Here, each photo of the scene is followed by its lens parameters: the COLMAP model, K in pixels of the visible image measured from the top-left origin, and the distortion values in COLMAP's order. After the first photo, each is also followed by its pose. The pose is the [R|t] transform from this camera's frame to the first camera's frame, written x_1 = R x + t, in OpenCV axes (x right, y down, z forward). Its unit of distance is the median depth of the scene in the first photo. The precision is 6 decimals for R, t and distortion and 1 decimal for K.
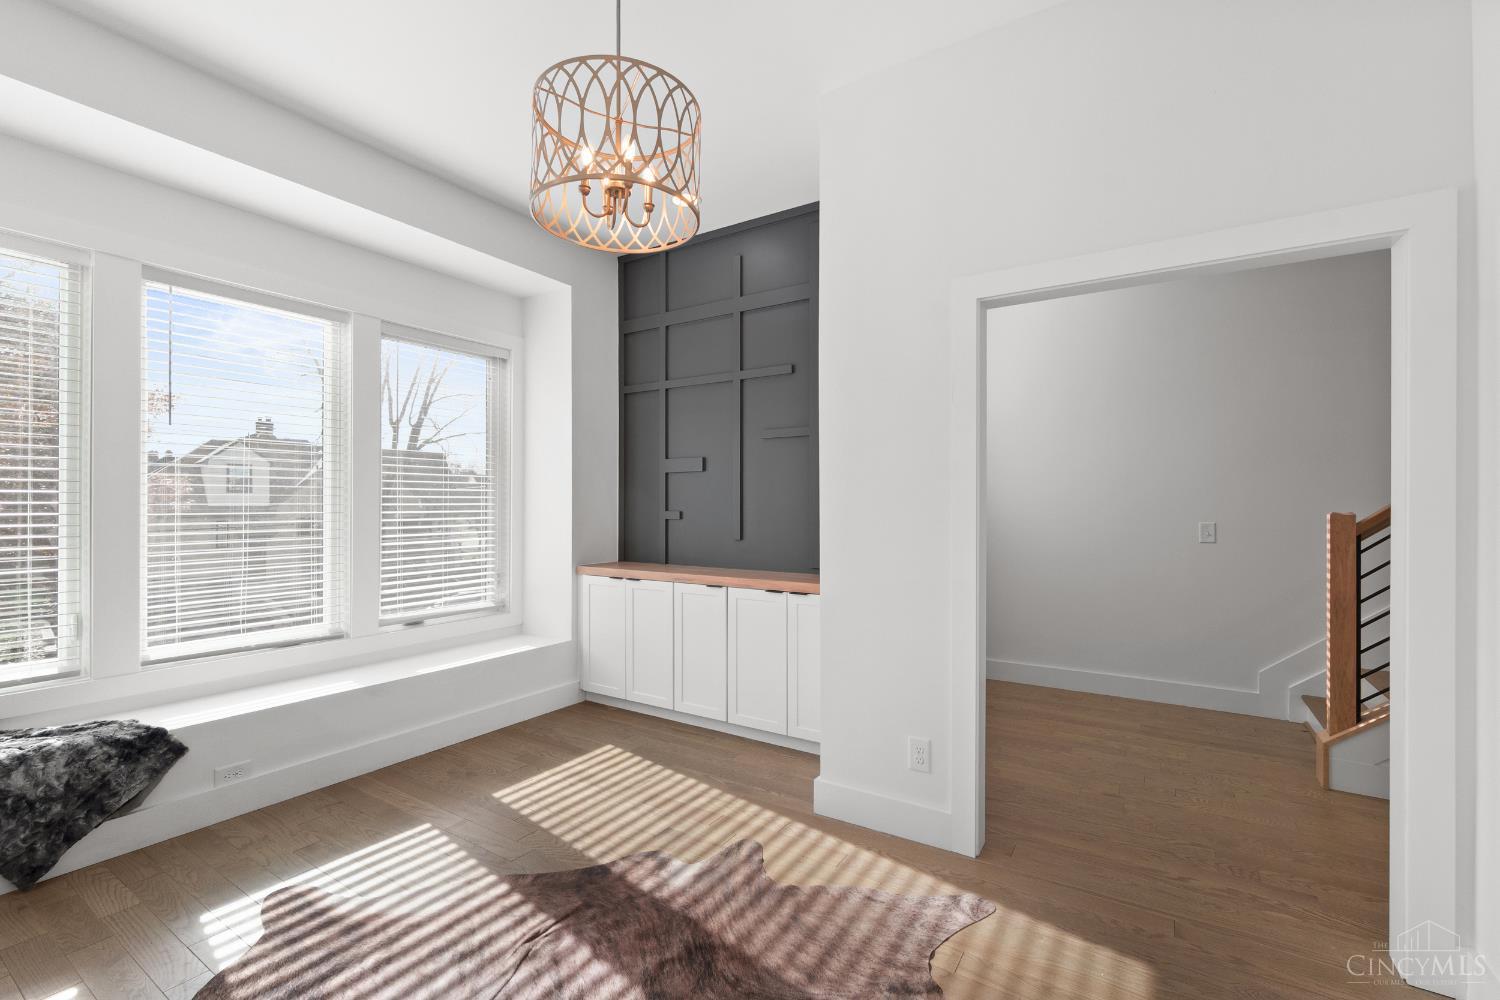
lens RADIAL K [[653.3, 0, 746.9], [0, 653.3, 503.1], [0, 0, 1]] dist [0.002350, 0.000047]
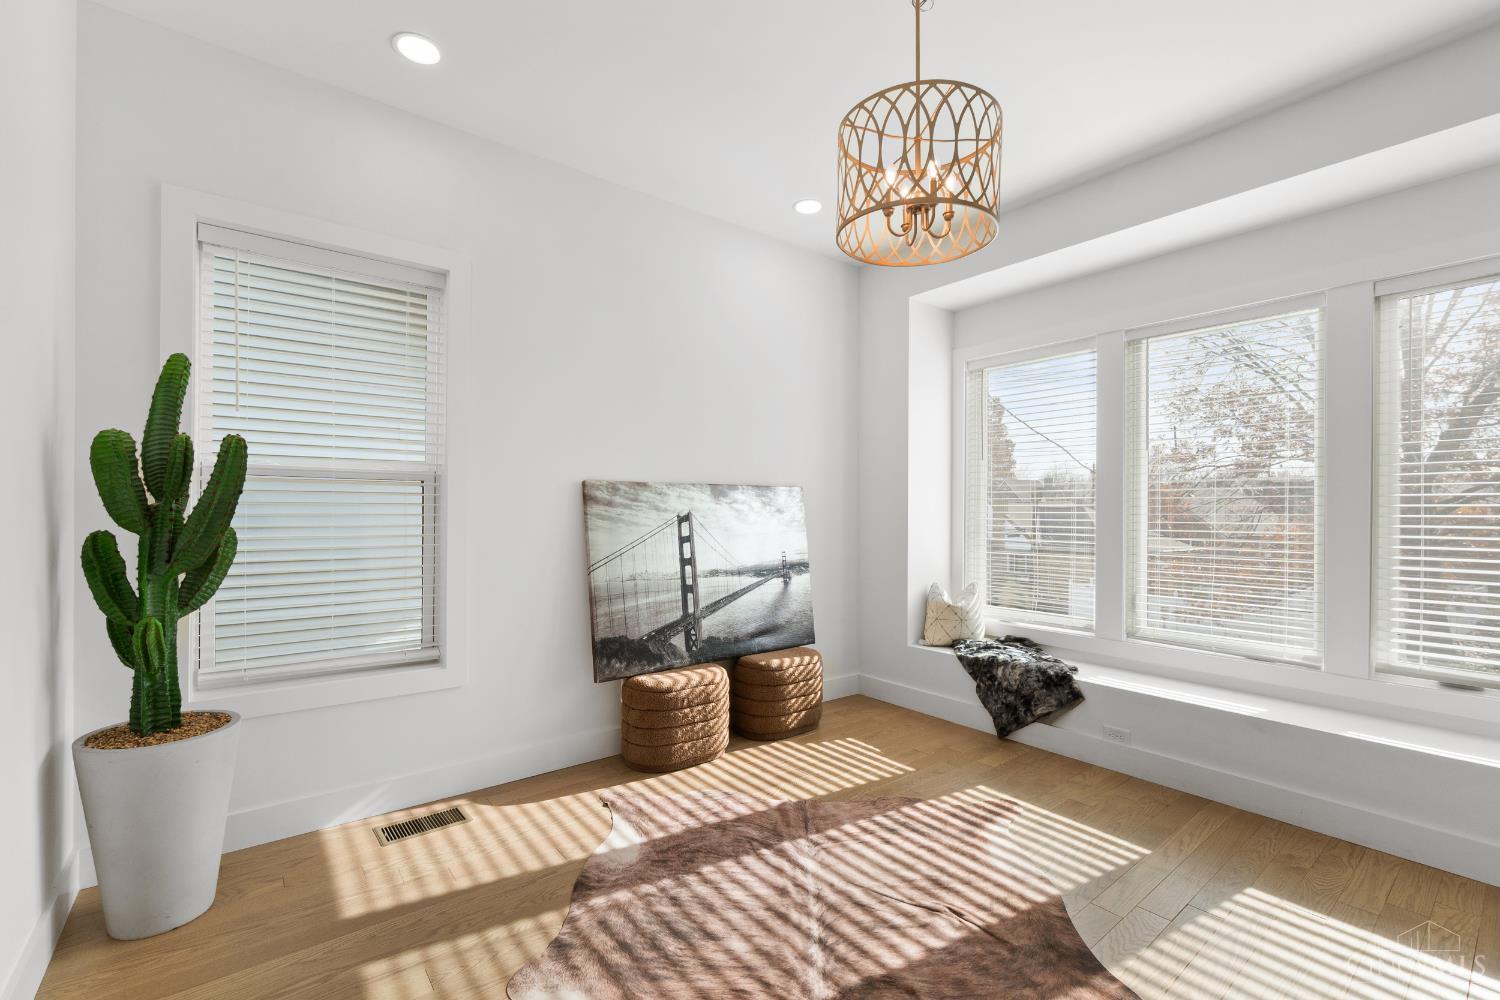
lens RADIAL K [[653.3, 0, 747.2], [0, 653.3, 505.2], [0, 0, 1]] dist [0.002350, 0.000047]
pose [[-0.324467, -0.011011, -0.945833, 0.763563], [-0.004137, 0.999939, -0.010222, -0.001073], [0.945888, 0.000596, -0.324493, 0.950992]]
